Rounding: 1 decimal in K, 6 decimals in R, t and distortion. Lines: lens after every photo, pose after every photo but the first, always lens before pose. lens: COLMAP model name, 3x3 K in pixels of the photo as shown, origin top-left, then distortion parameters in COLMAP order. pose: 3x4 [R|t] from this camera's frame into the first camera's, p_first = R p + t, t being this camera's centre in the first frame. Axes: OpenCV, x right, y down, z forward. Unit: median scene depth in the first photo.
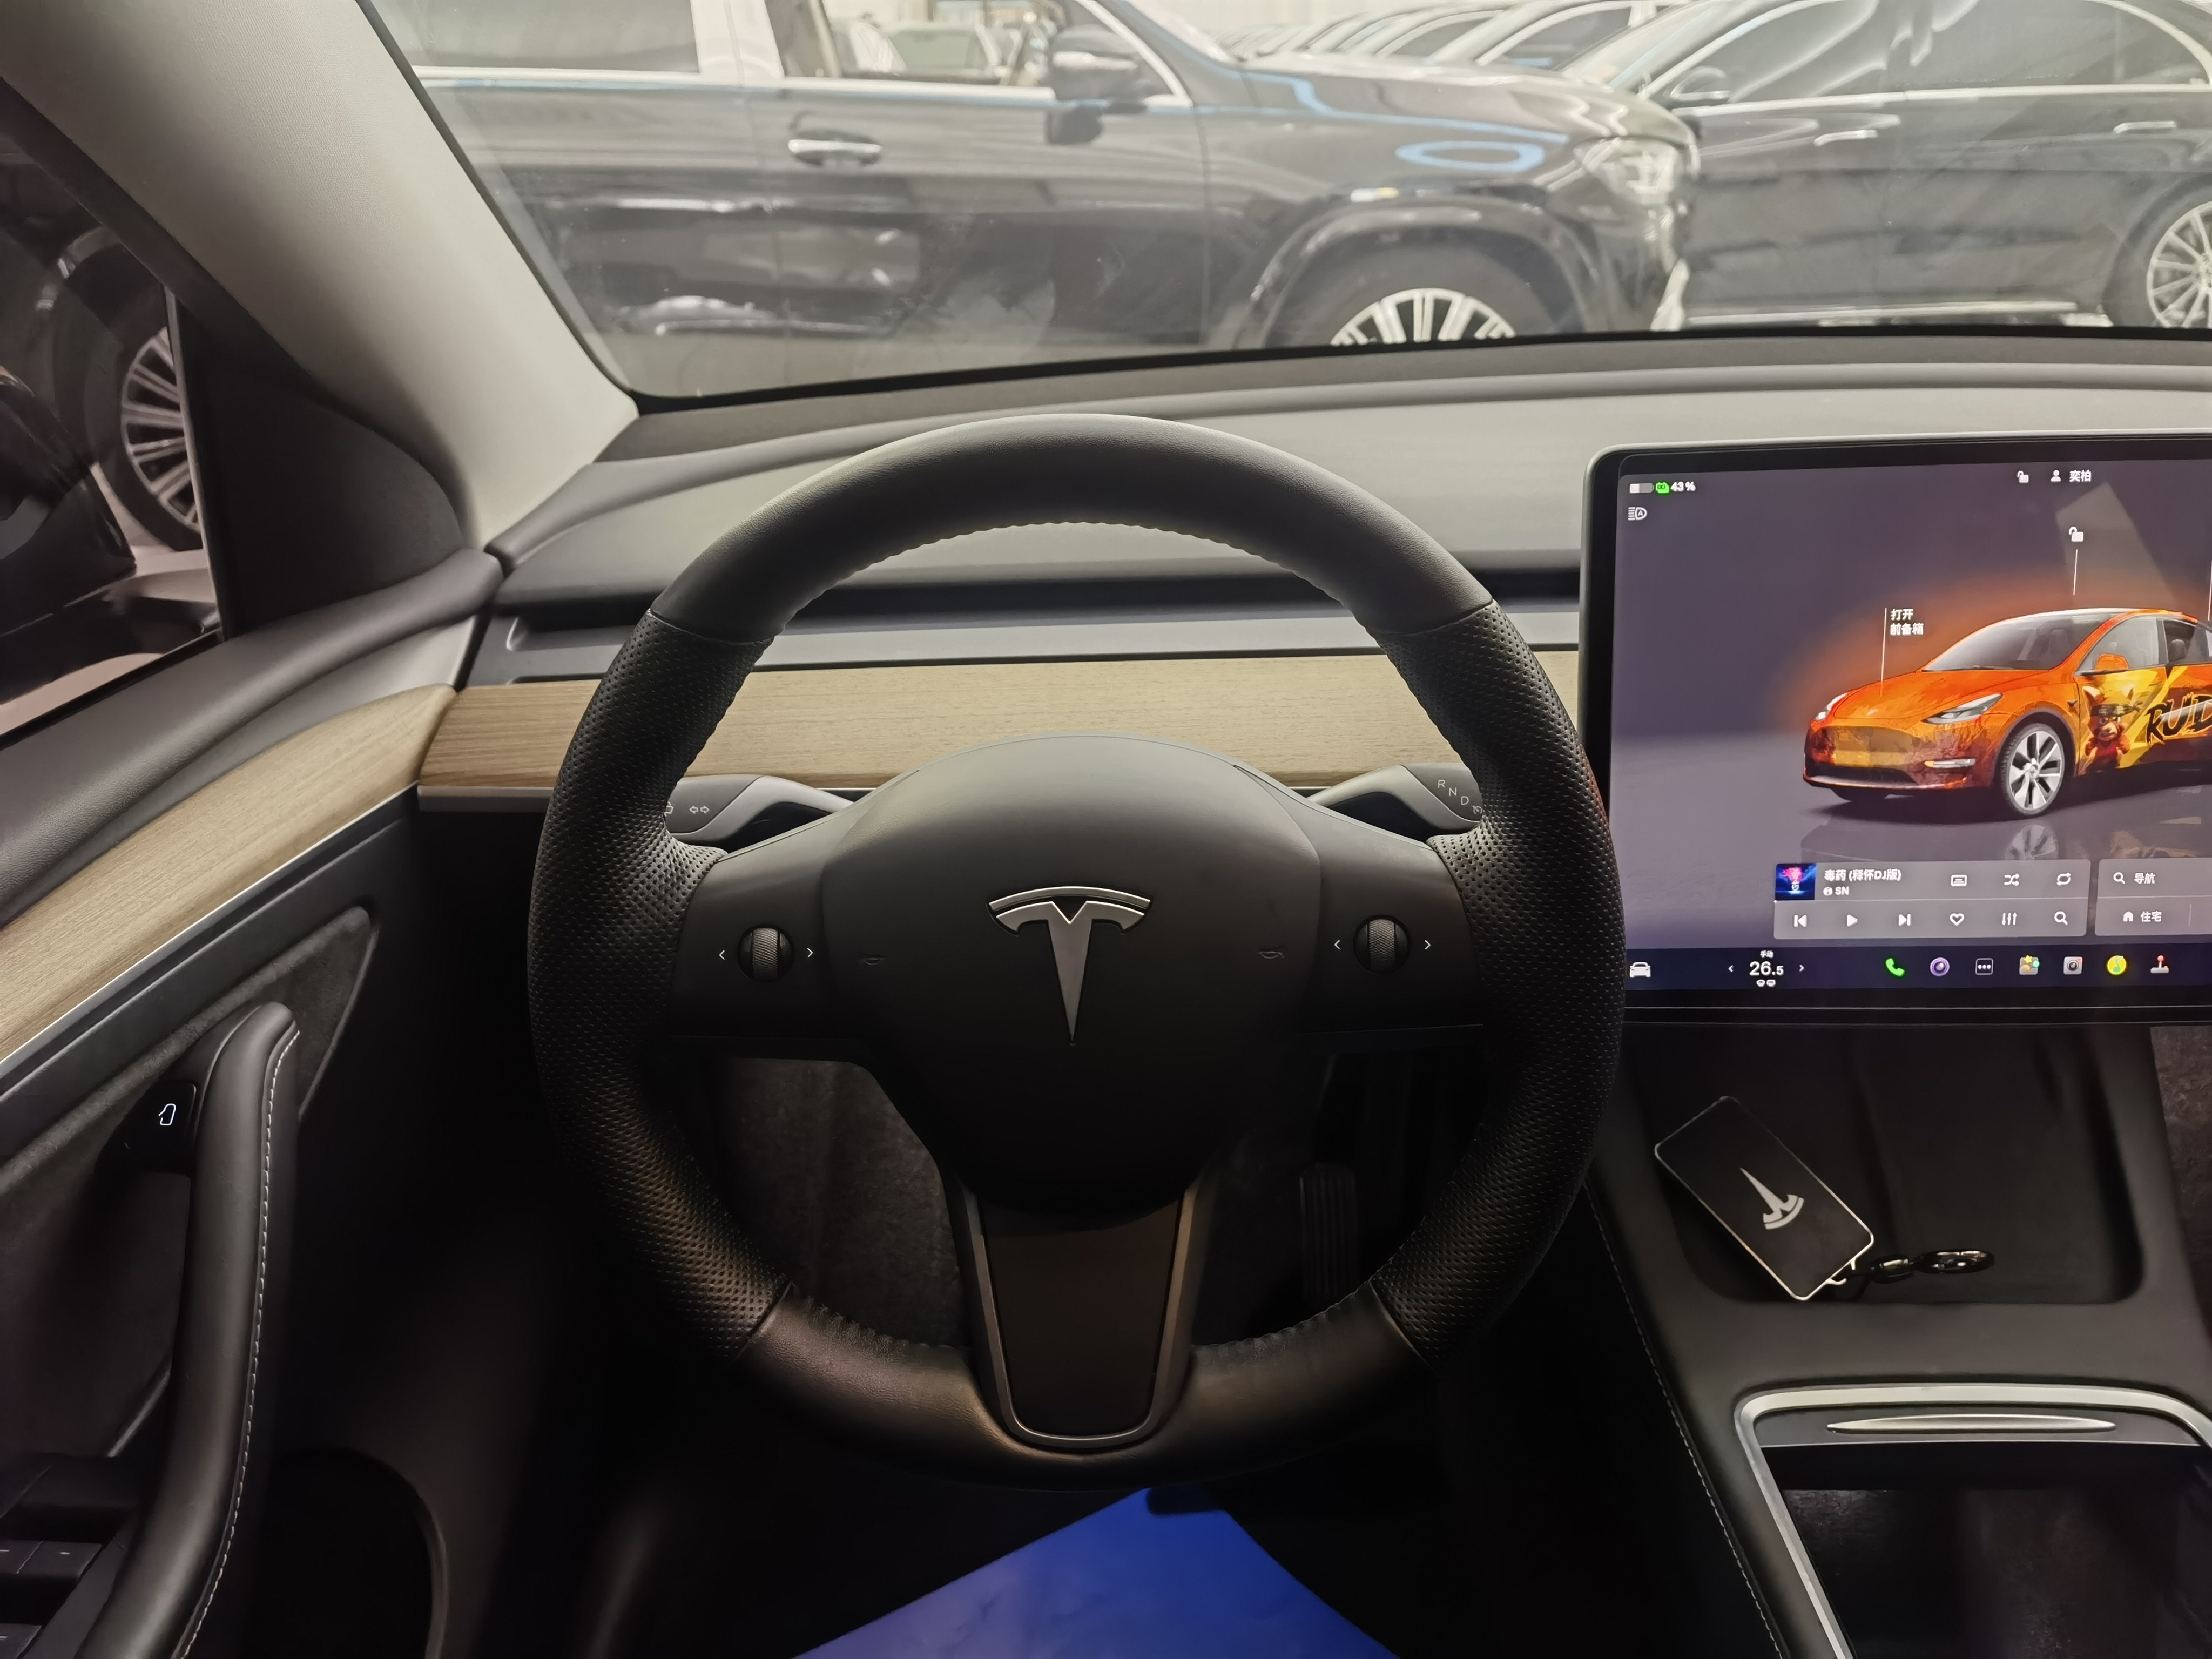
lens RADIAL K [[1703.6, 0, 1114.9], [0, 1703.6, 820.0], [0, 0, 1]] dist [0.187955, -0.276093]
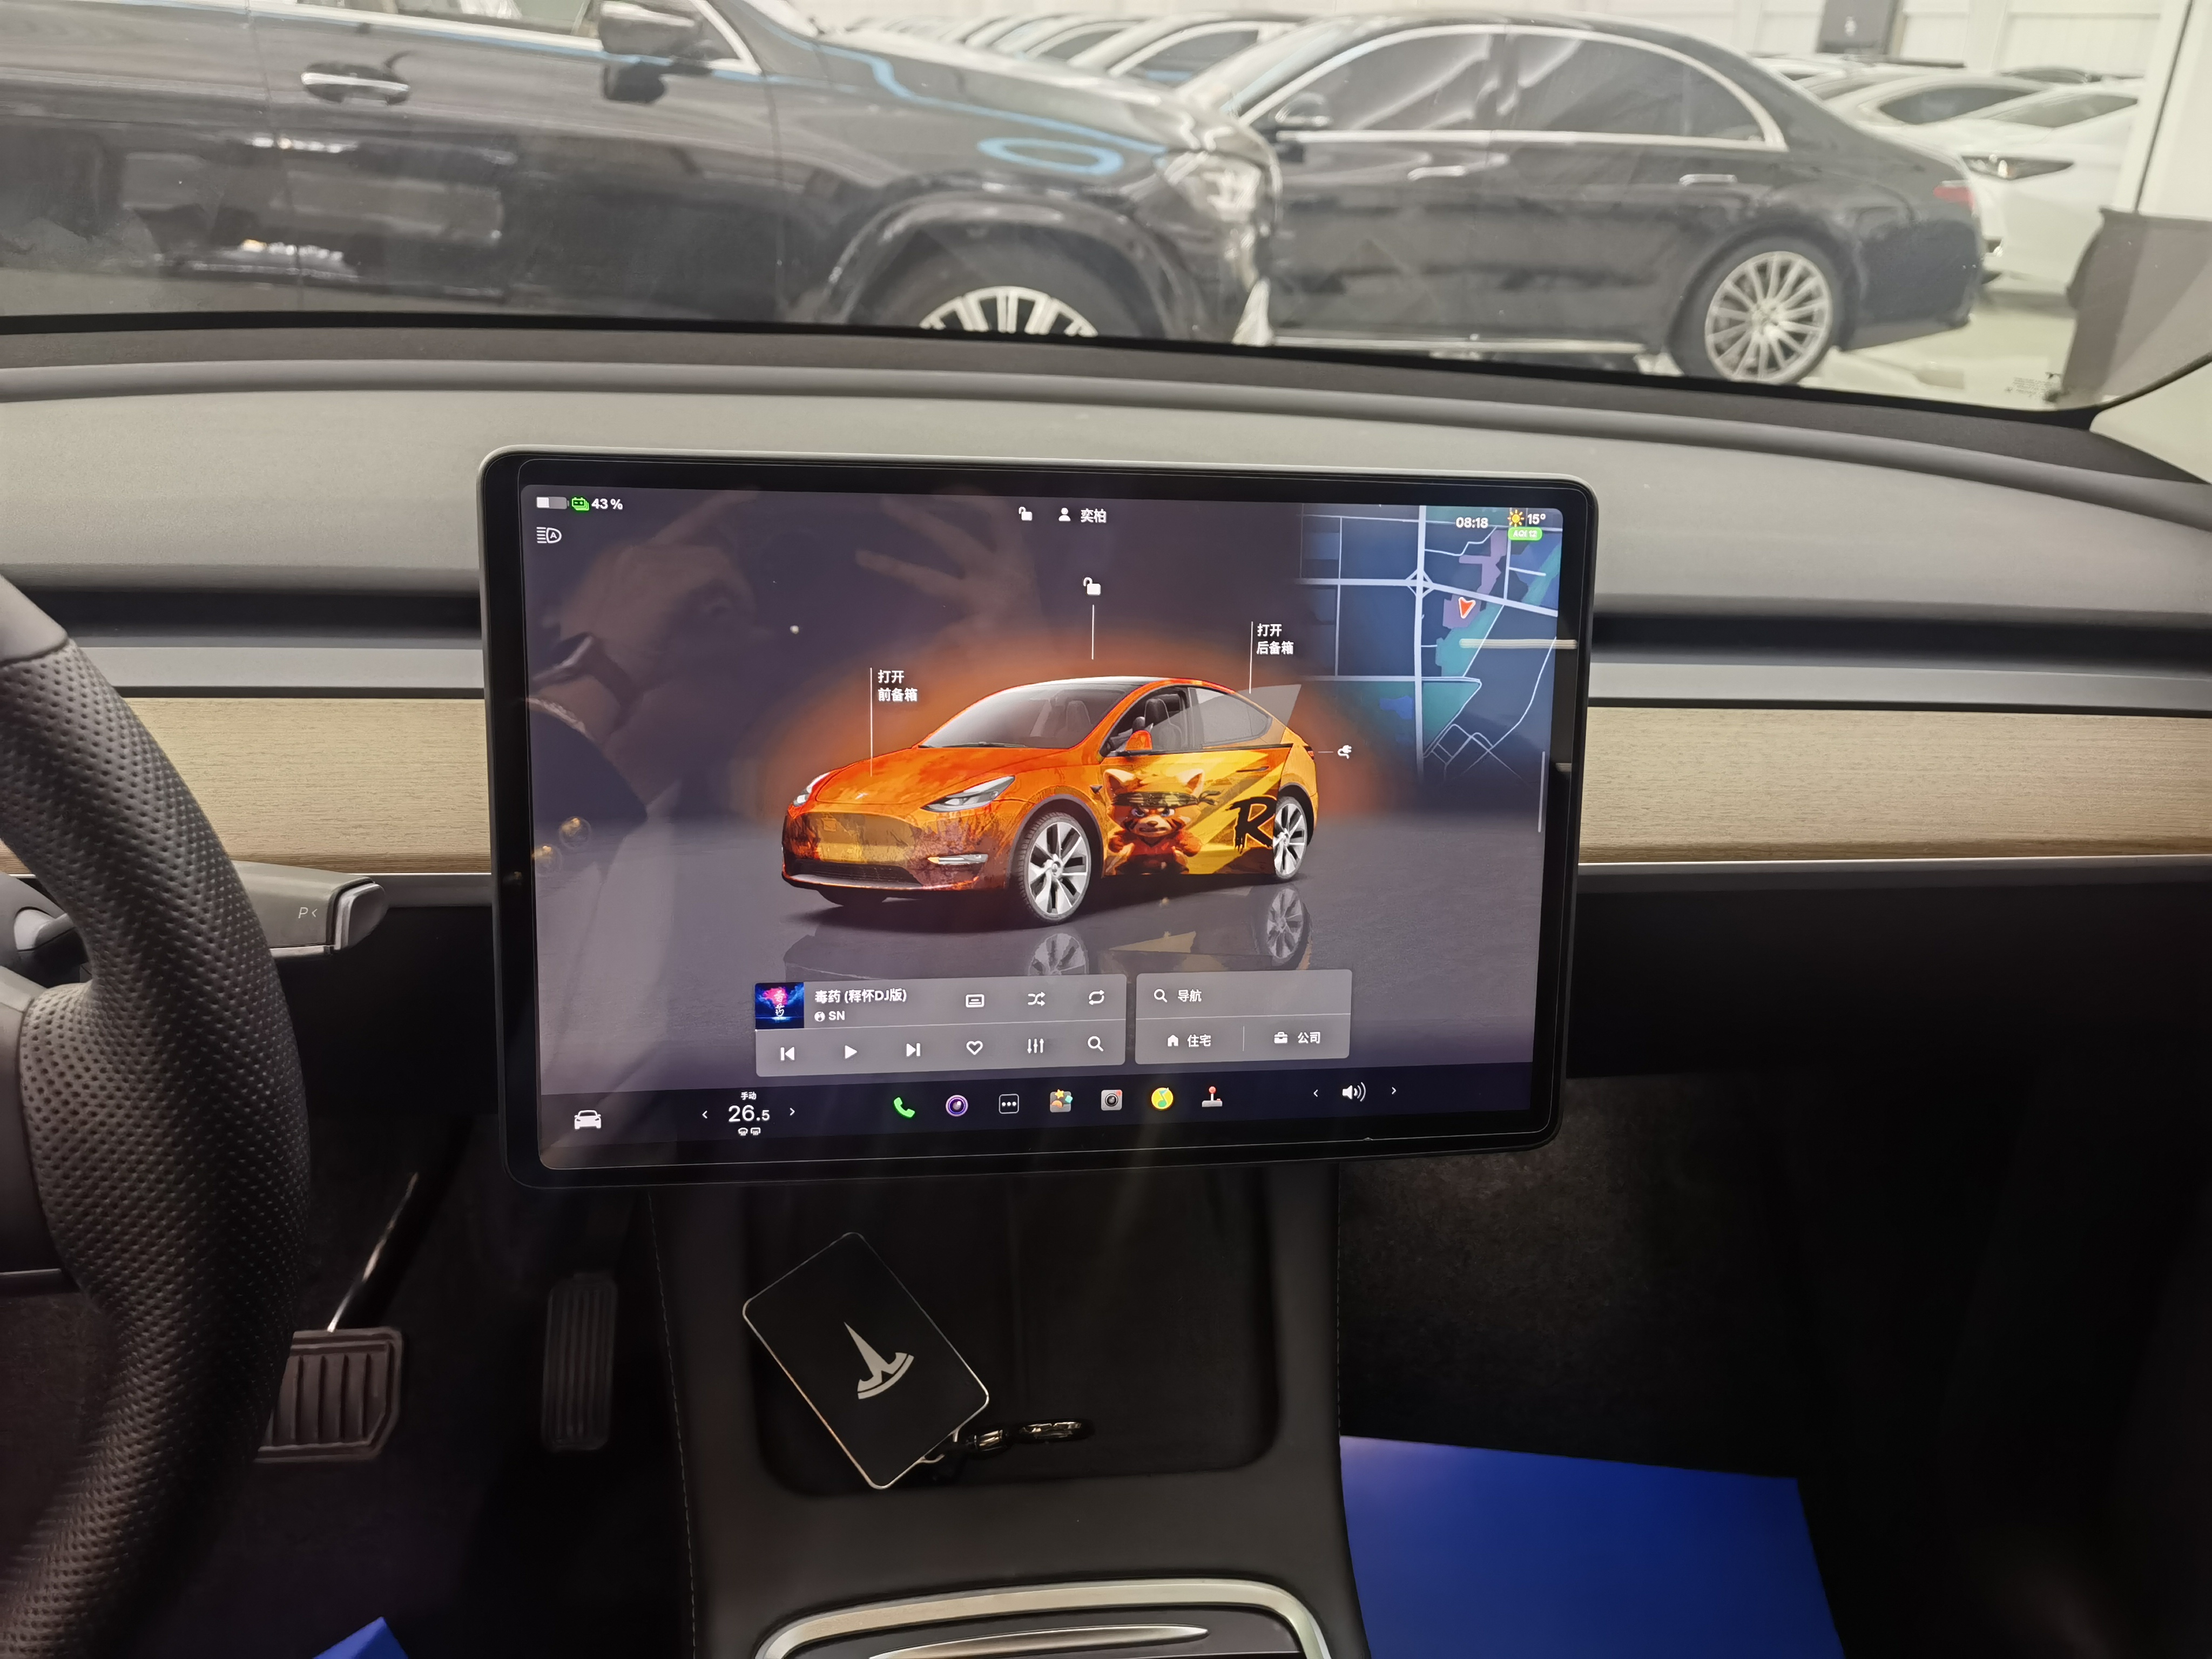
lens RADIAL K [[1755.0, 0, 1113.8], [0, 1755.0, 821.1], [0, 0, 1]] dist [0.000929, 0.157360]
pose [[0.980654, 0.006924, 0.195628, 0.383441], [-0.007096, 0.999975, 0.000181, -0.050315], [-0.195622, -0.001566, 0.980678, 0.180609]]
